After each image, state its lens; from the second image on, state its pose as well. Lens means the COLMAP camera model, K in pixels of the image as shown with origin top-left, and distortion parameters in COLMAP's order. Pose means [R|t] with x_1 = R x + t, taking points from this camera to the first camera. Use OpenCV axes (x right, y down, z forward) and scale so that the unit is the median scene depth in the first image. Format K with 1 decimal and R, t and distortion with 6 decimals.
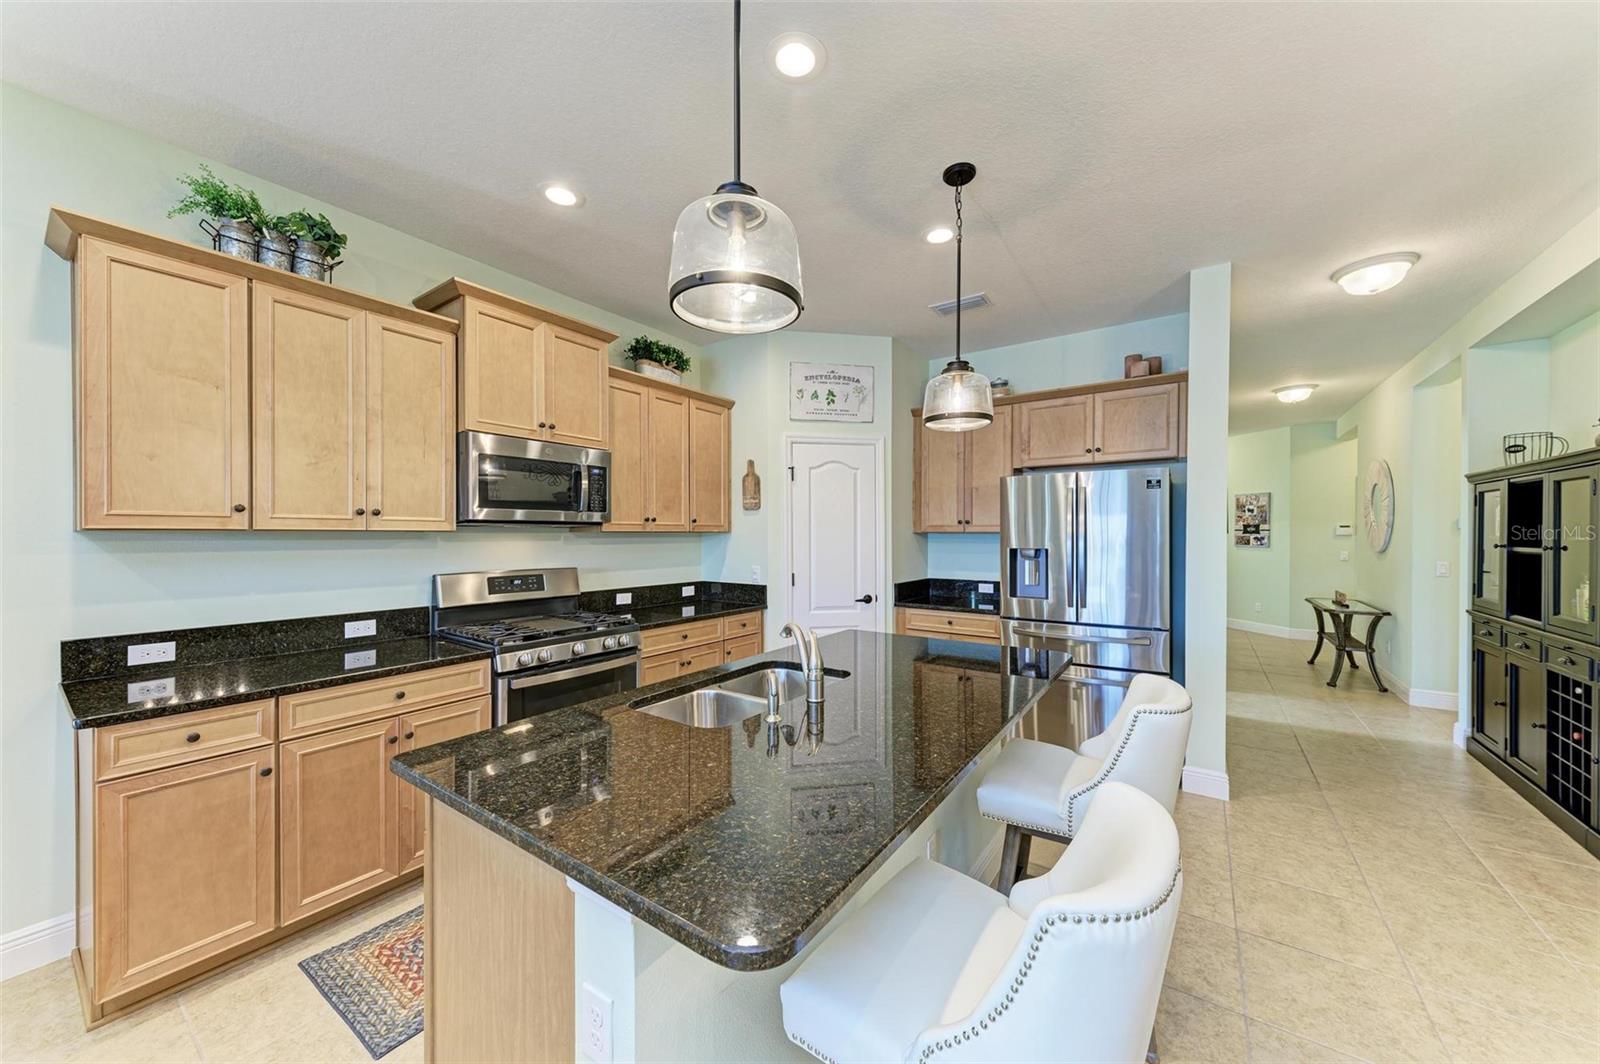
lens RADIAL K [[560.6, 0, 801.2], [0, 560.6, 538.8], [0, 0, 1]] dist [0.013044, -0.004647]
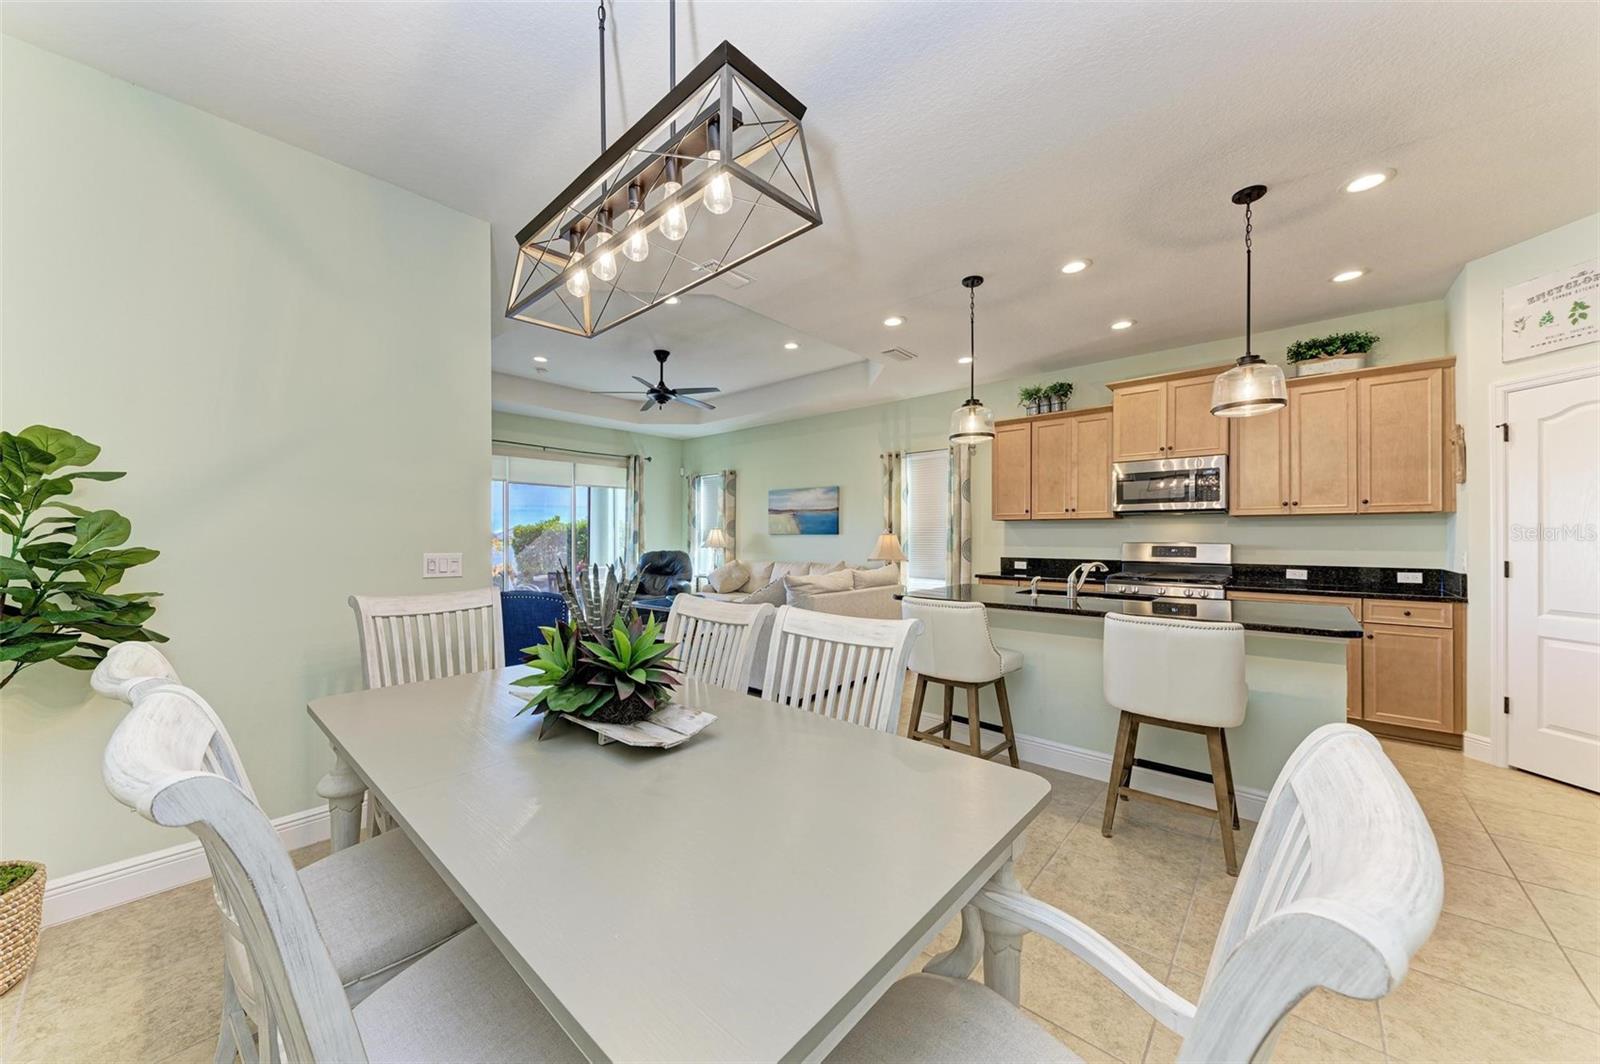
lens RADIAL K [[560.6, 0, 800.7], [0, 560.6, 536.2], [0, 0, 1]] dist [0.013044, -0.004647]
pose [[-0.112391, 0.002910, -0.993660, 1.027043], [-0.006232, 0.999974, 0.003633, 0.035521], [0.993645, 0.006600, -0.112370, 0.147384]]
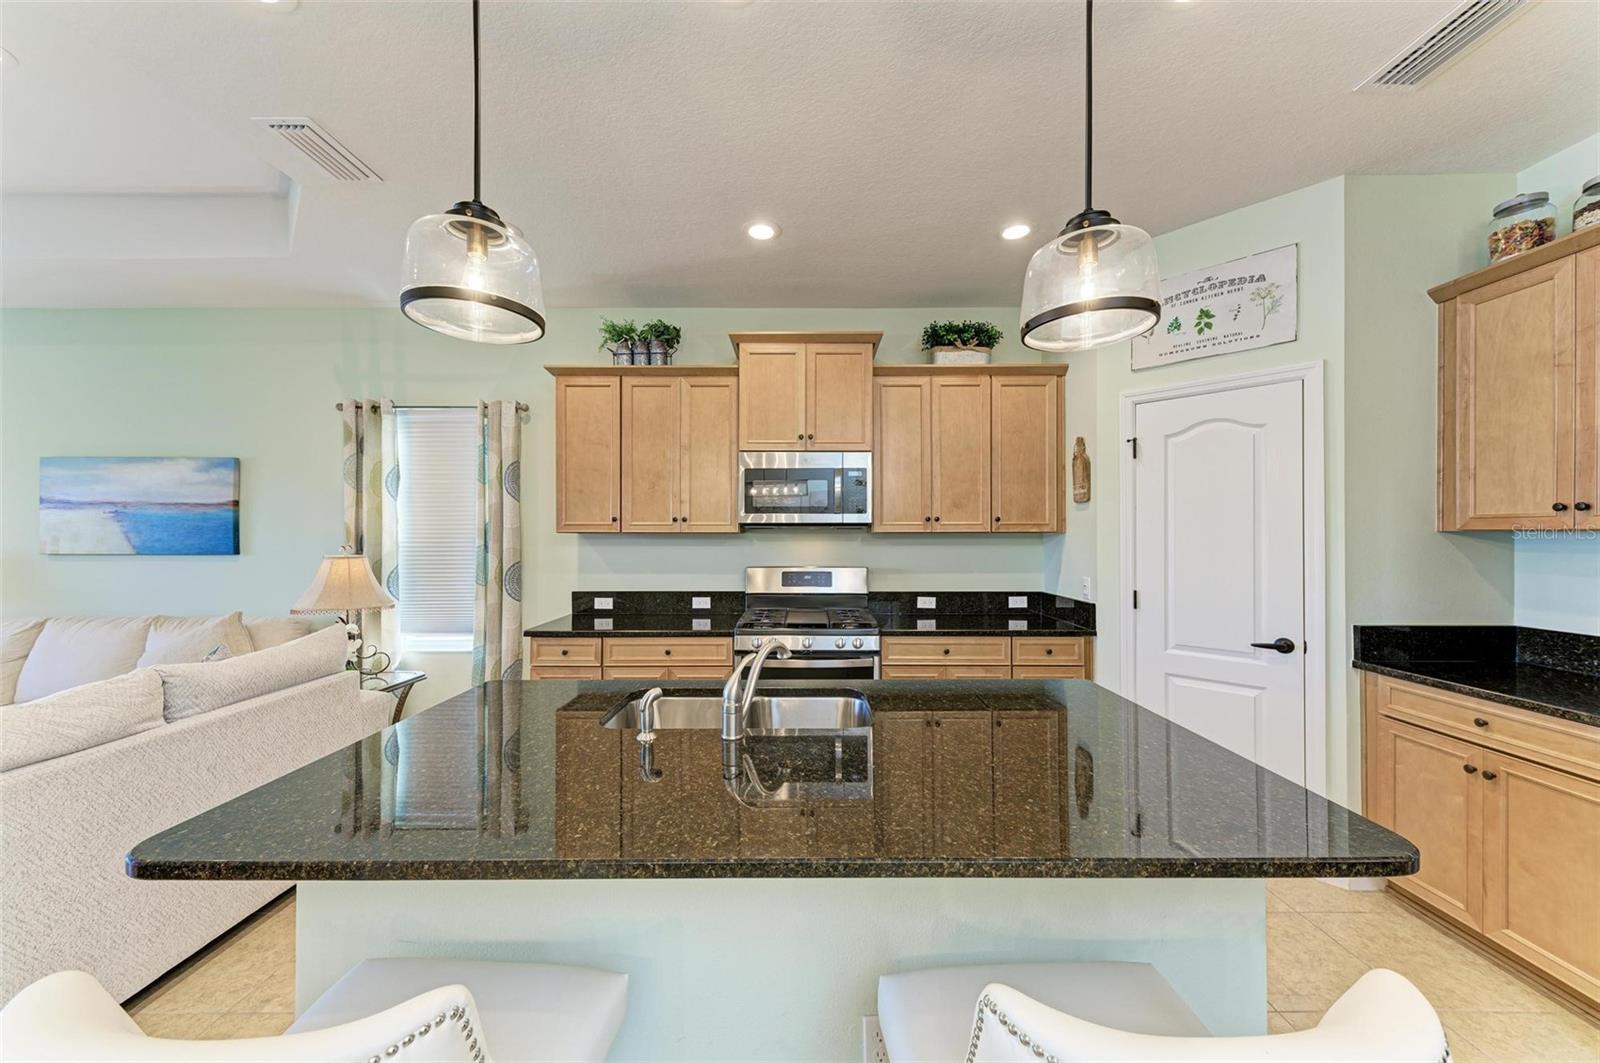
lens RADIAL K [[560.6, 0, 800.7], [0, 560.6, 537.9], [0, 0, 1]] dist [0.013044, -0.004647]
pose [[0.571943, 0.001725, -0.820292, 0.380666], [-0.005874, 0.999981, -0.001993, -0.000311], [0.820272, 0.005959, 0.571942, 0.307646]]
